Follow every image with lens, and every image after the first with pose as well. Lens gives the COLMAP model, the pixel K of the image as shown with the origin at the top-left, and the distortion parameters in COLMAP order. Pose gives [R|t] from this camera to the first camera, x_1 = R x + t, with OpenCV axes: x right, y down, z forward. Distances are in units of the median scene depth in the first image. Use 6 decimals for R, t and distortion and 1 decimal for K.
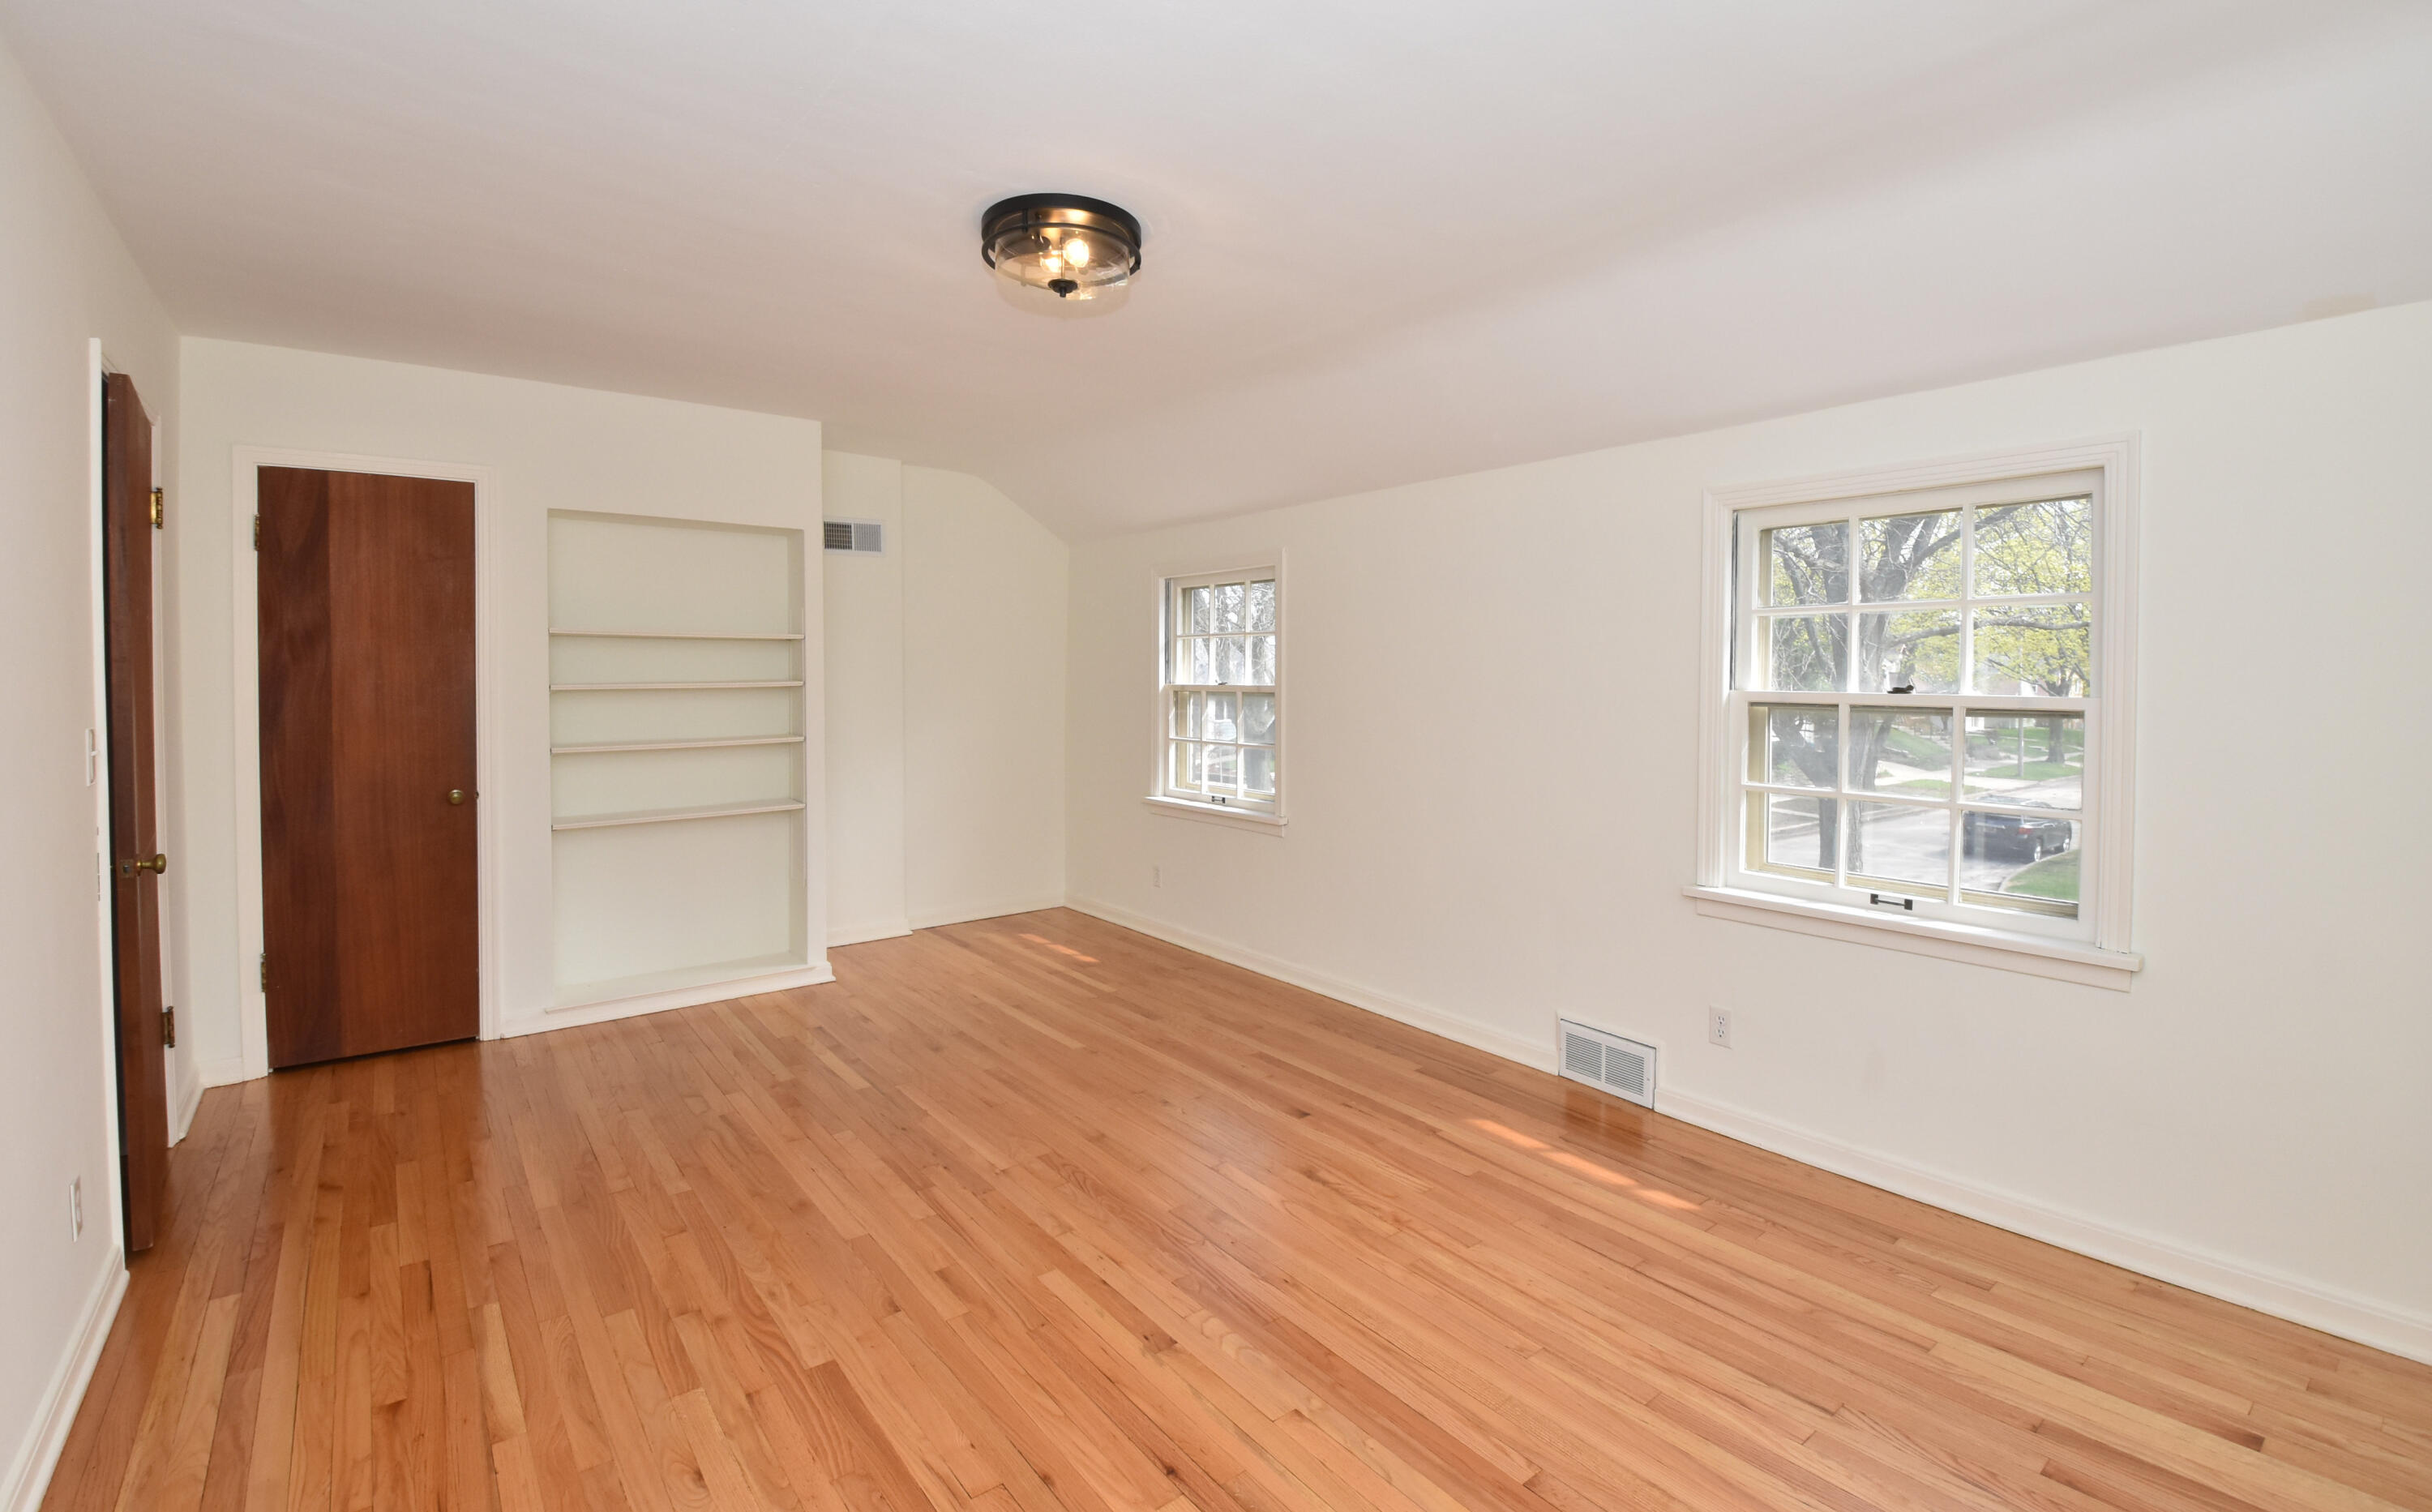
lens RADIAL K [[1082.0, 0, 1220.6], [0, 1082.0, 693.2], [0, 0, 1]] dist [0.022338, -0.027367]
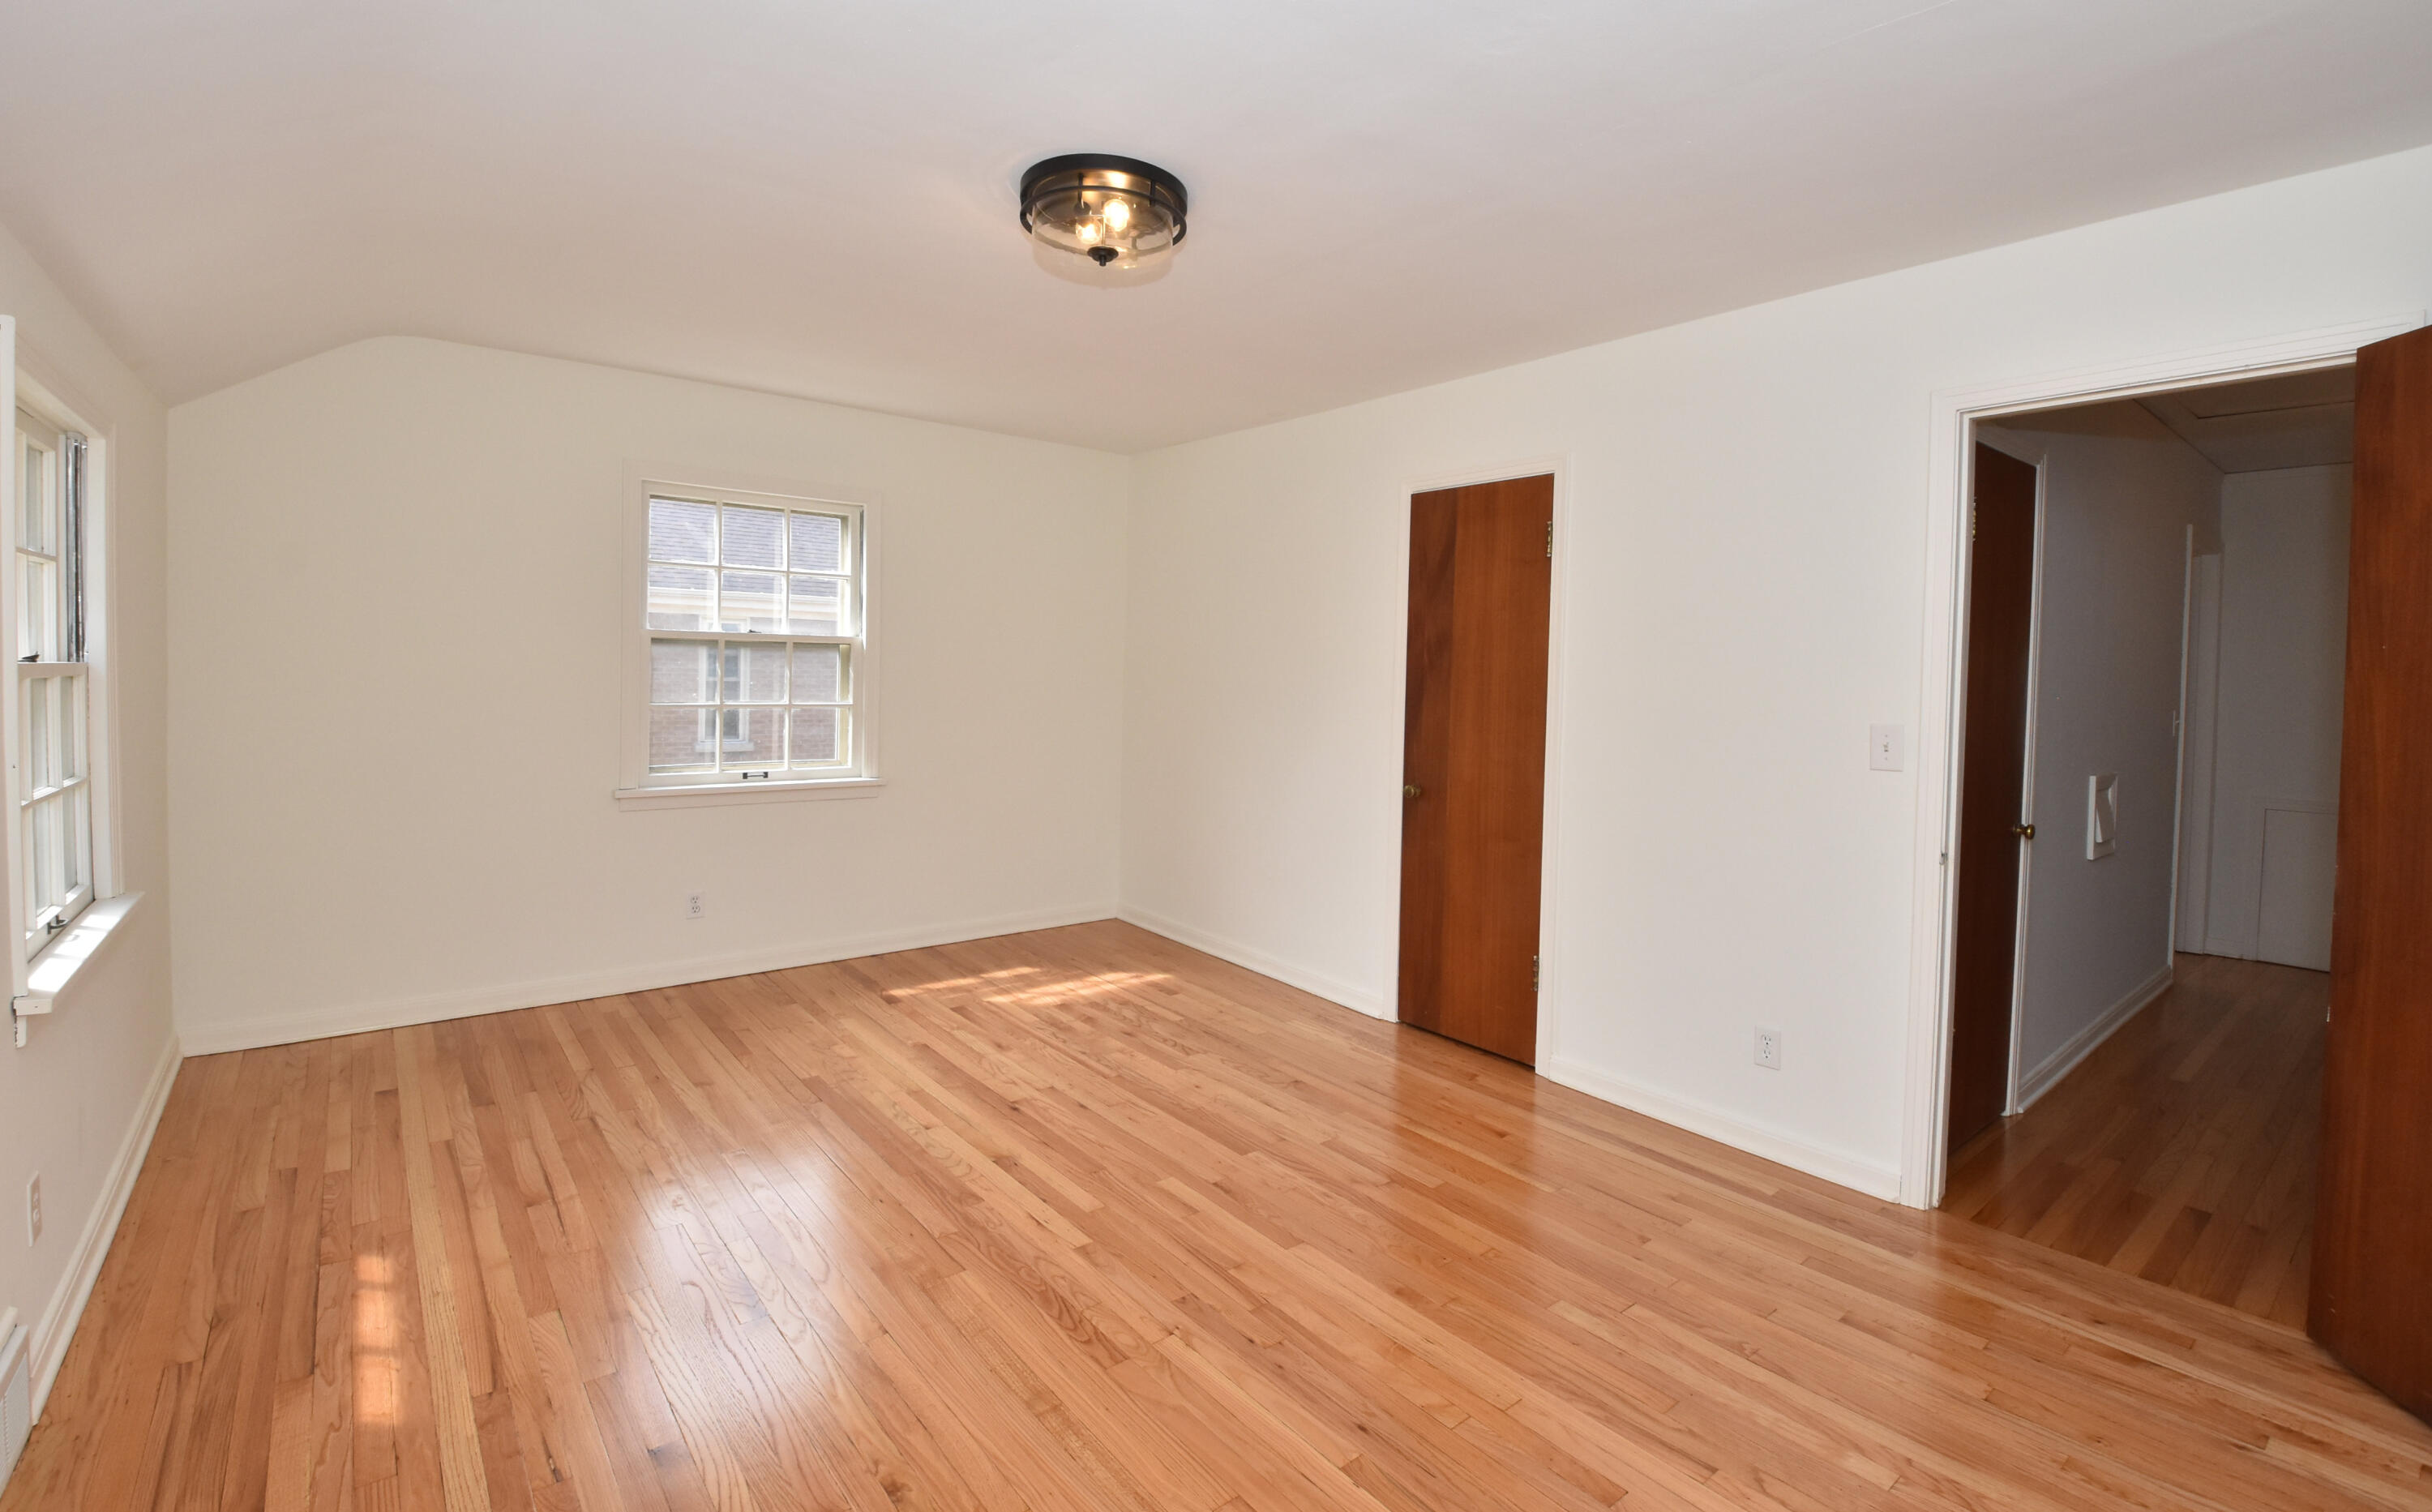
lens RADIAL K [[1062.2, 0, 1218.7], [0, 1062.2, 695.4], [0, 0, 1]] dist [-0.025994, 0.000021]
pose [[-0.999639, -0.020447, -0.017427, -0.218714], [-0.021183, 0.998844, 0.043145, -0.027039], [0.016524, 0.043499, -0.998917, 1.756198]]
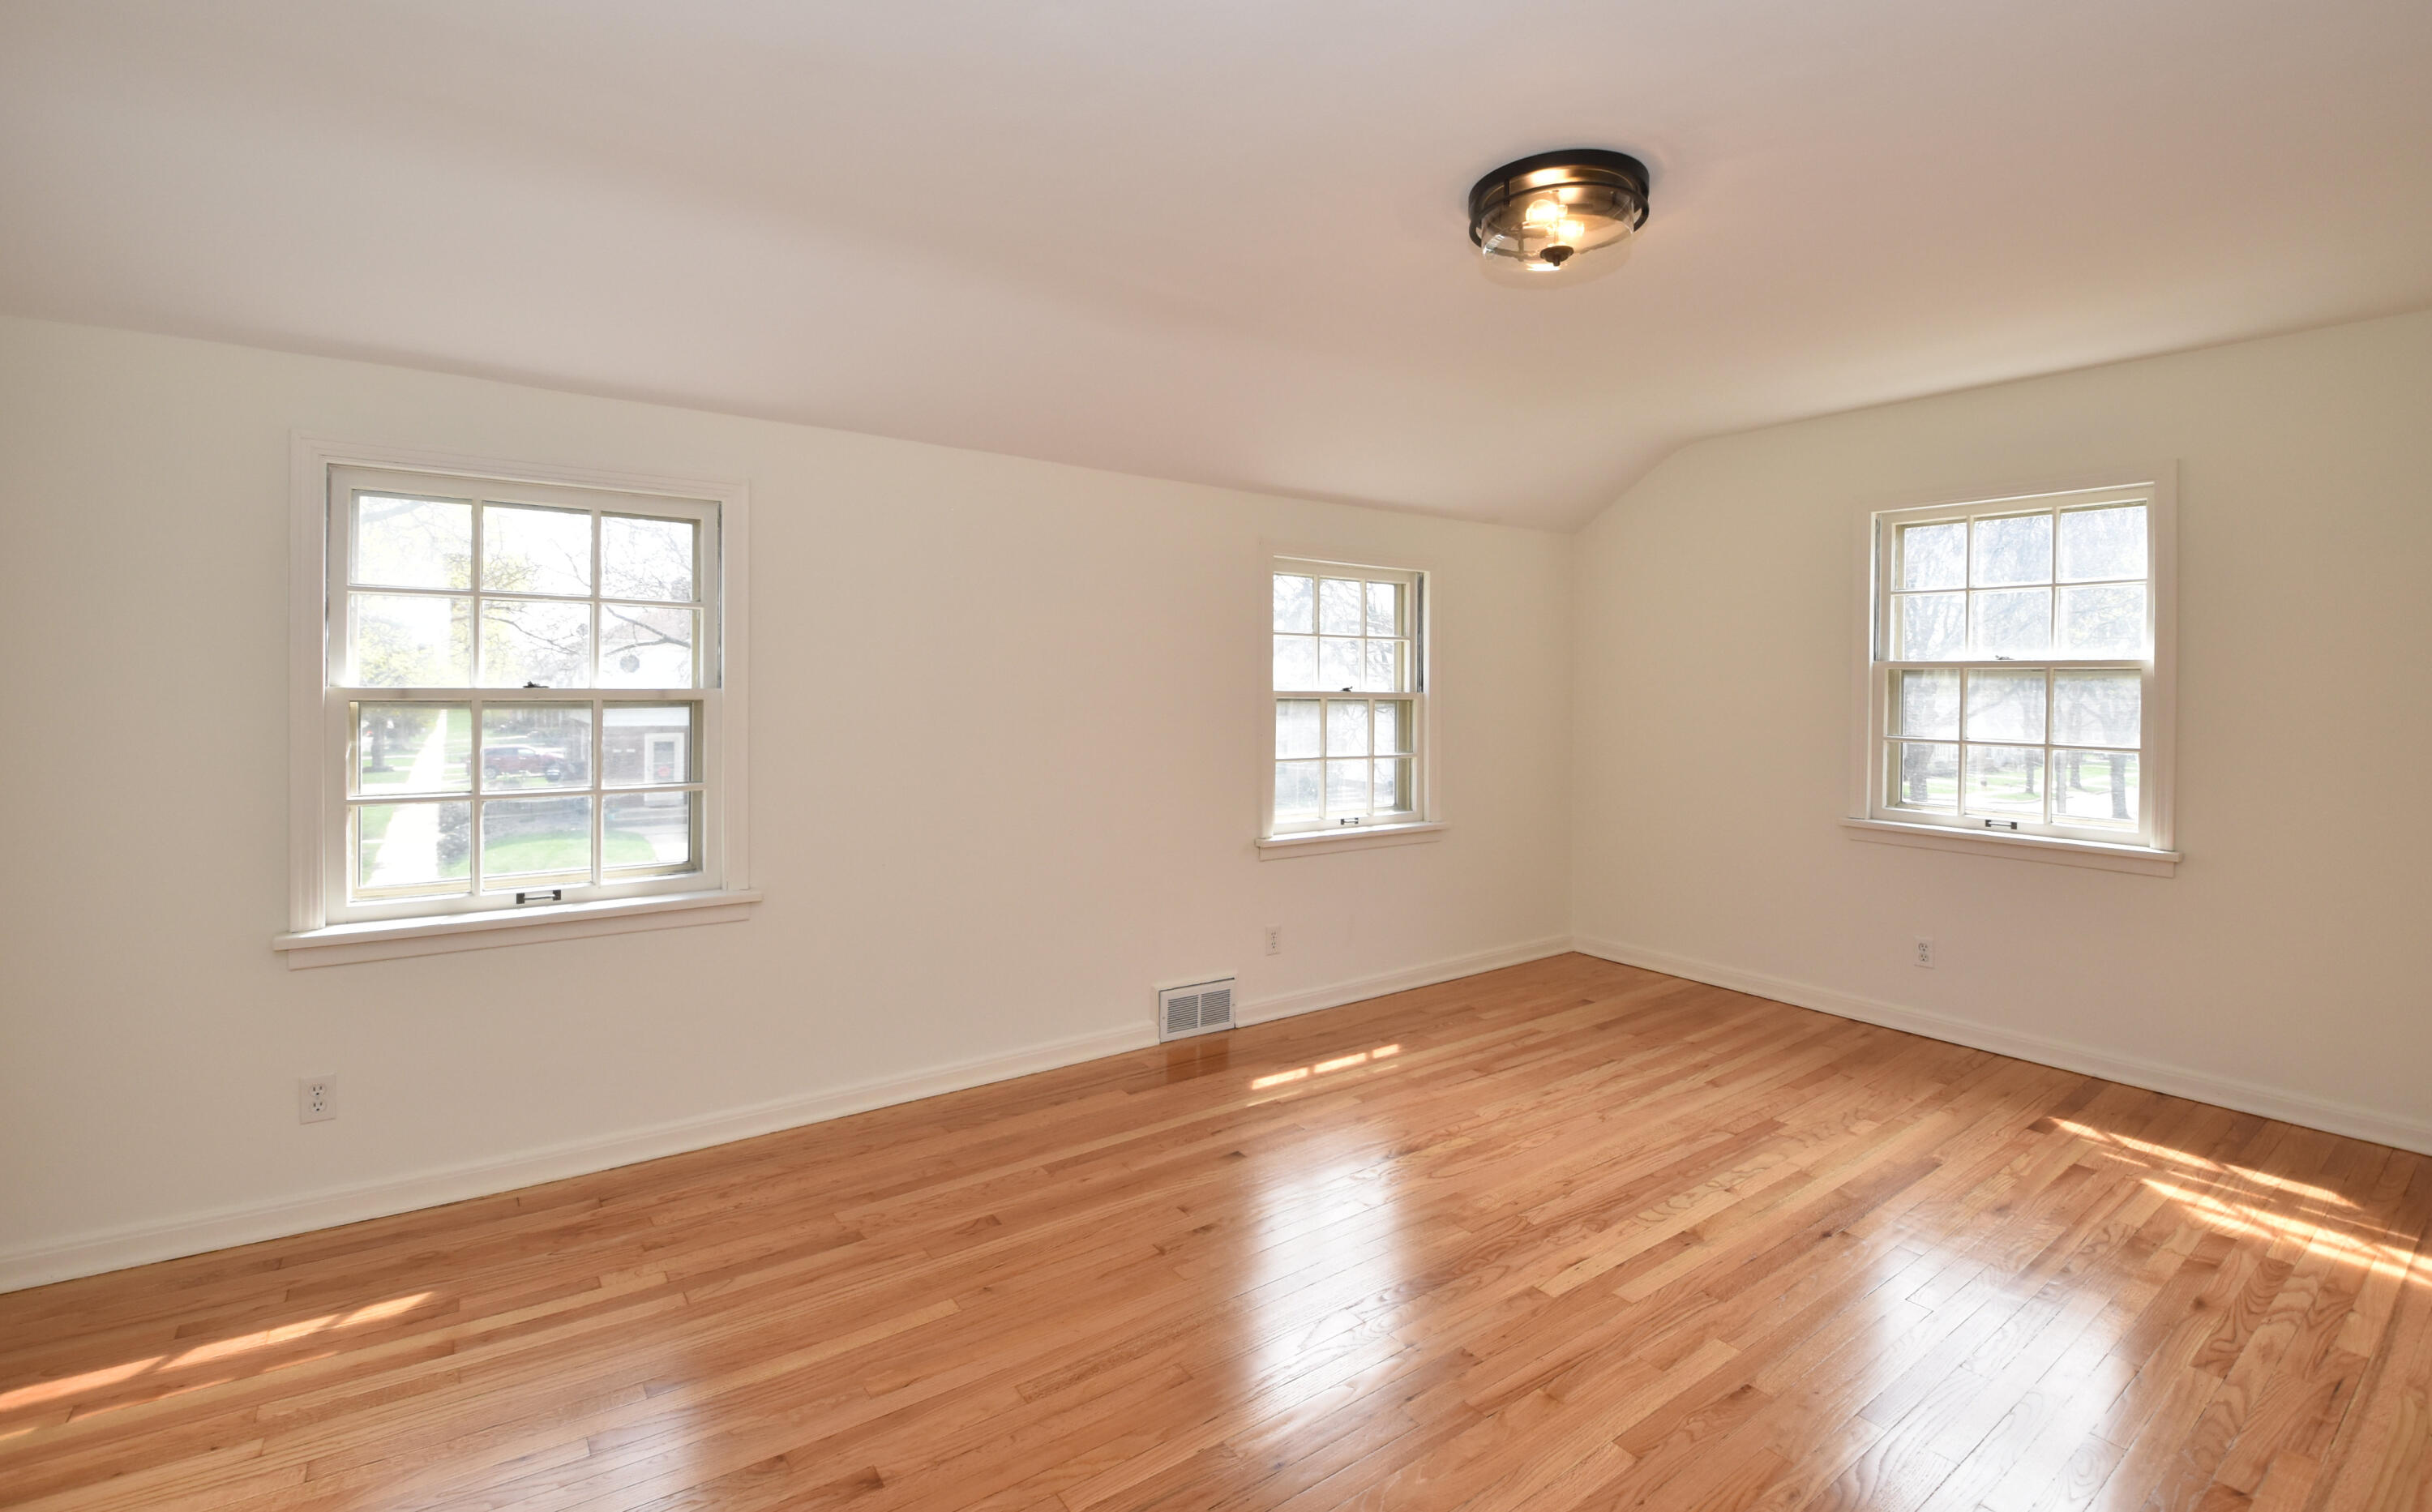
lens RADIAL K [[1082.0, 0, 1220.6], [0, 1082.0, 693.2], [0, 0, 1]] dist [0.022338, -0.027367]
pose [[0.031842, -0.013546, 0.999401, -0.974422], [0.008332, 0.999877, 0.013287, -0.018183], [-0.999458, 0.007904, 0.031951, 1.138642]]
